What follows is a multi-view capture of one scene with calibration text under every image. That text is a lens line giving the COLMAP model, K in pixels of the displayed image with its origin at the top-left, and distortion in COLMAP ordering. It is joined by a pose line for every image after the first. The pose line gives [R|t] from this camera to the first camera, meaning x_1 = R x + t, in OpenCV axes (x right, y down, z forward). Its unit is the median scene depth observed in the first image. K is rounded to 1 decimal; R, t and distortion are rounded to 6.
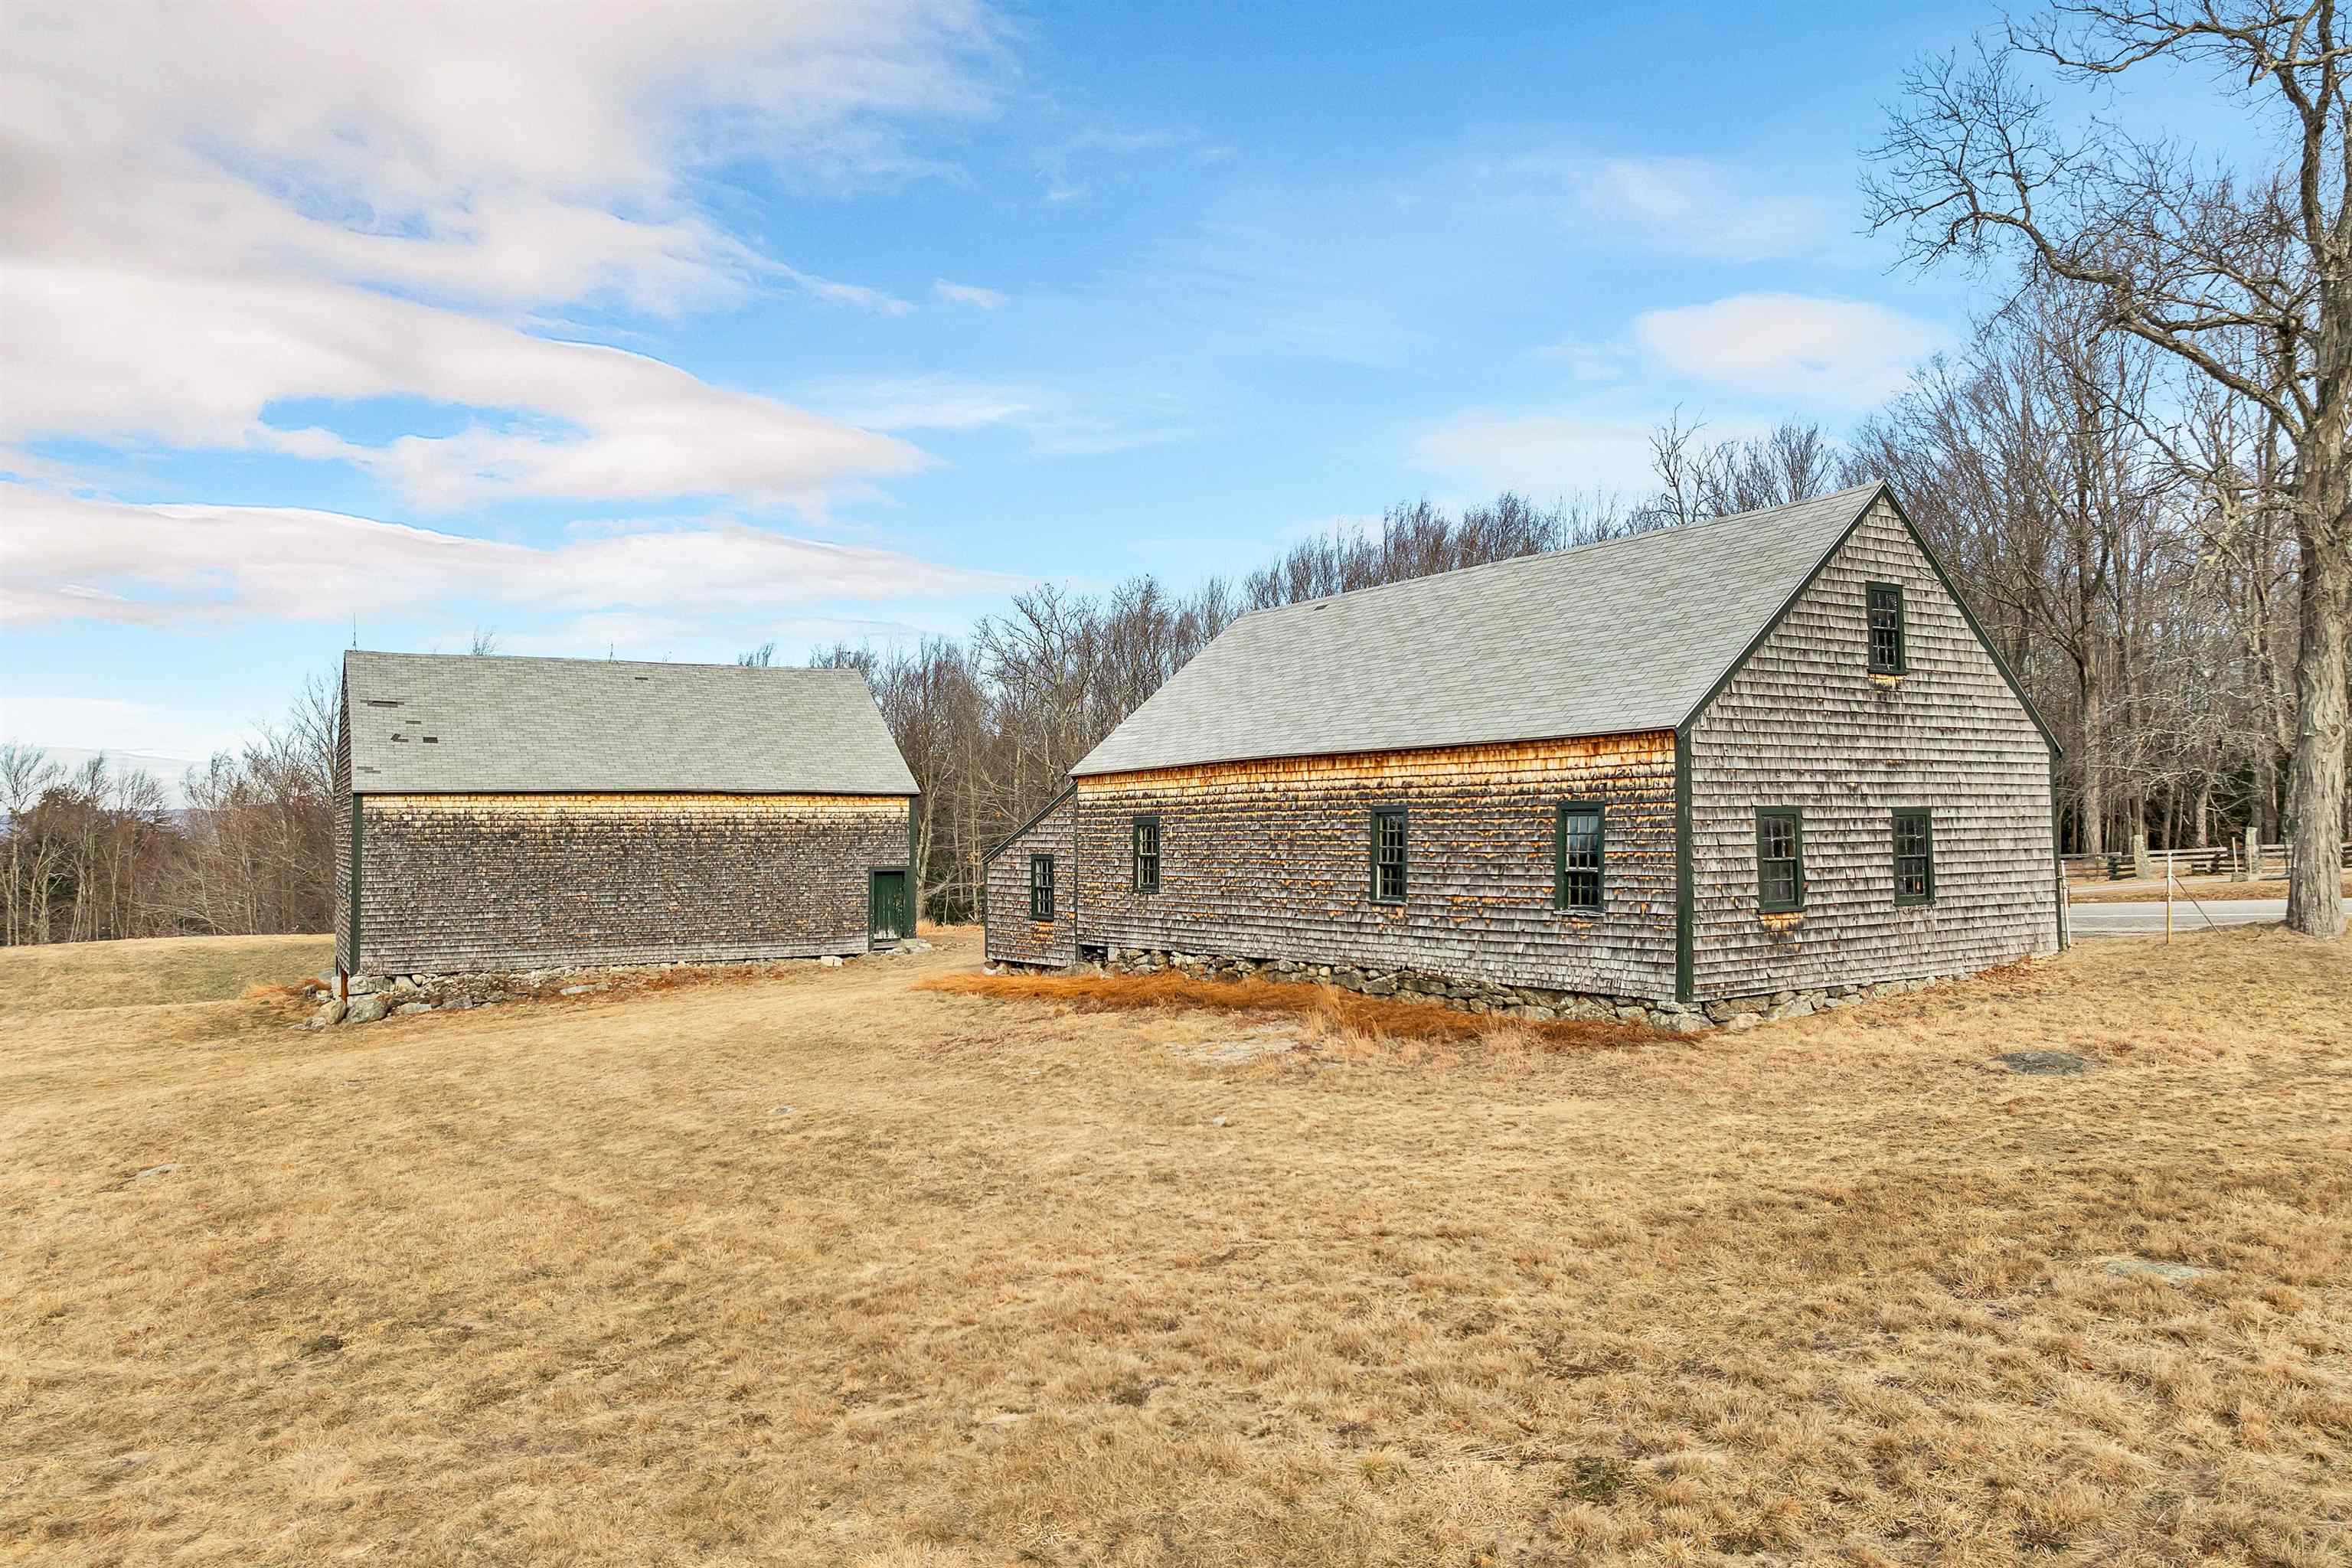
lens RADIAL K [[1689.7, 0, 1174.2], [0, 1689.7, 796.6], [0, 0, 1]] dist [-0.025060, -0.001948]
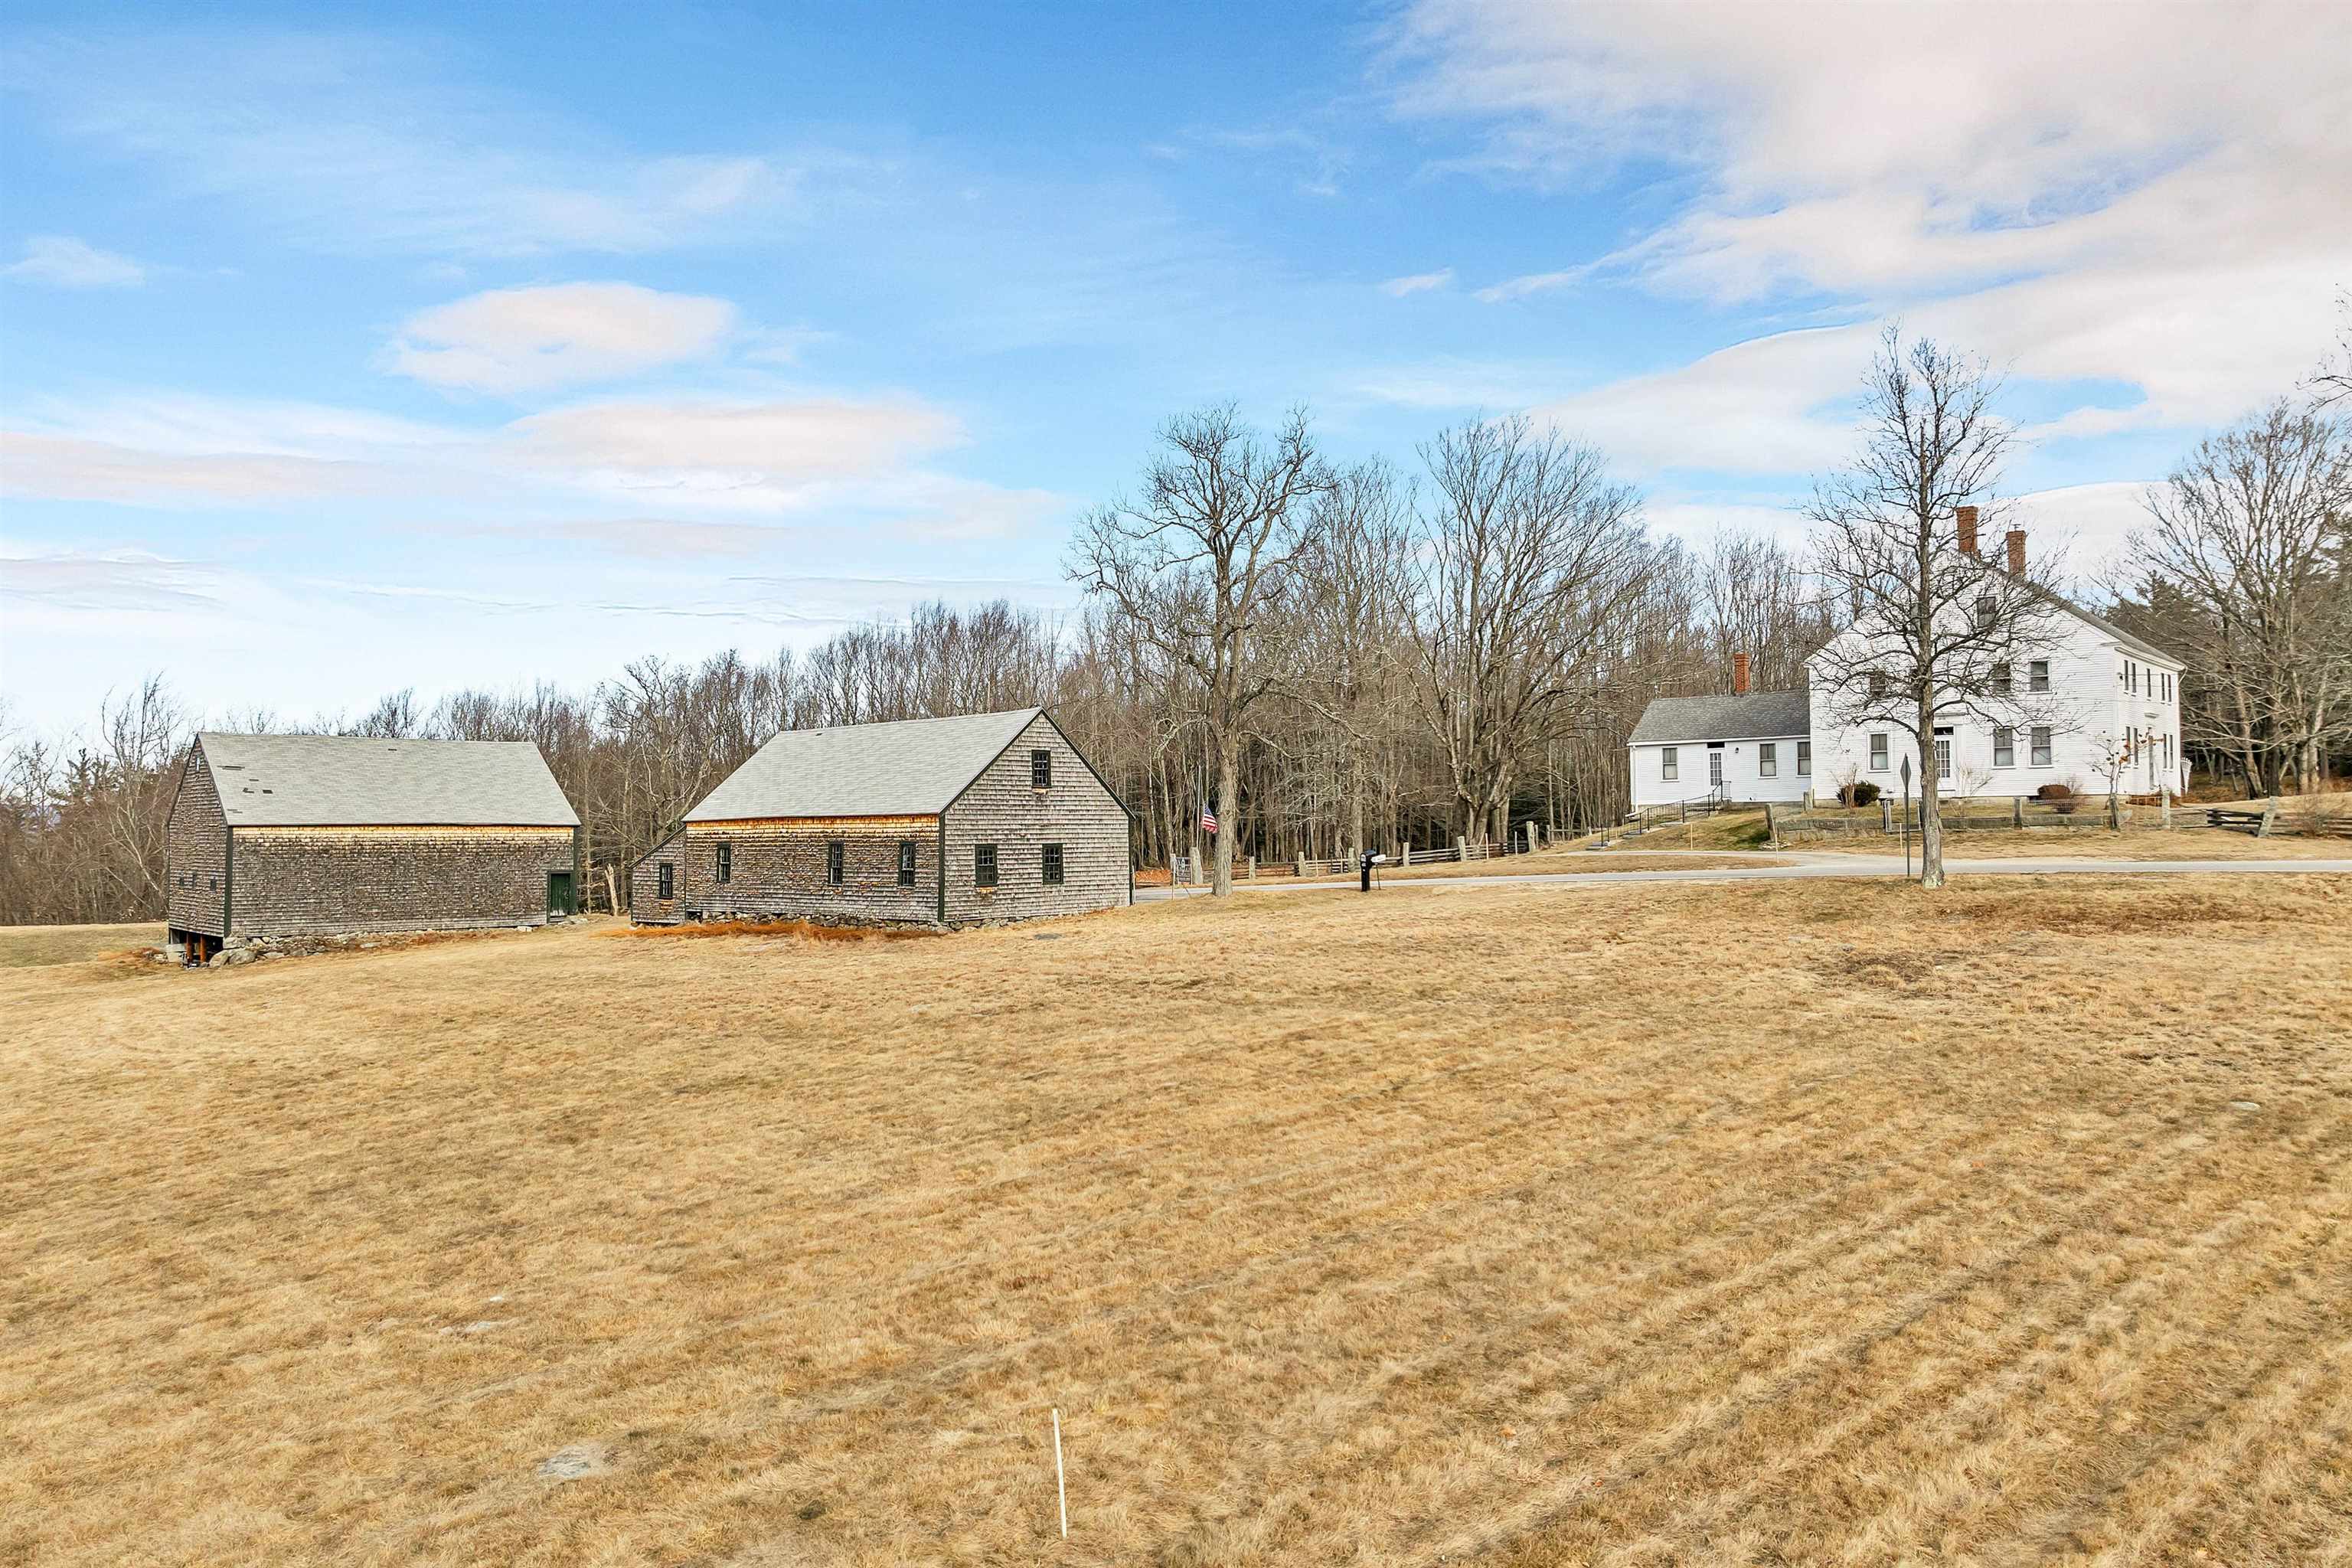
lens RADIAL K [[1689.7, 0, 1167.4], [0, 1689.7, 773.9], [0, 0, 1]] dist [-0.025060, -0.001948]
pose [[0.972132, 0.011175, 0.234167, 0.026090], [-0.006992, 0.999801, -0.018688, -0.038801], [-0.234329, 0.016530, 0.972017, -1.093595]]
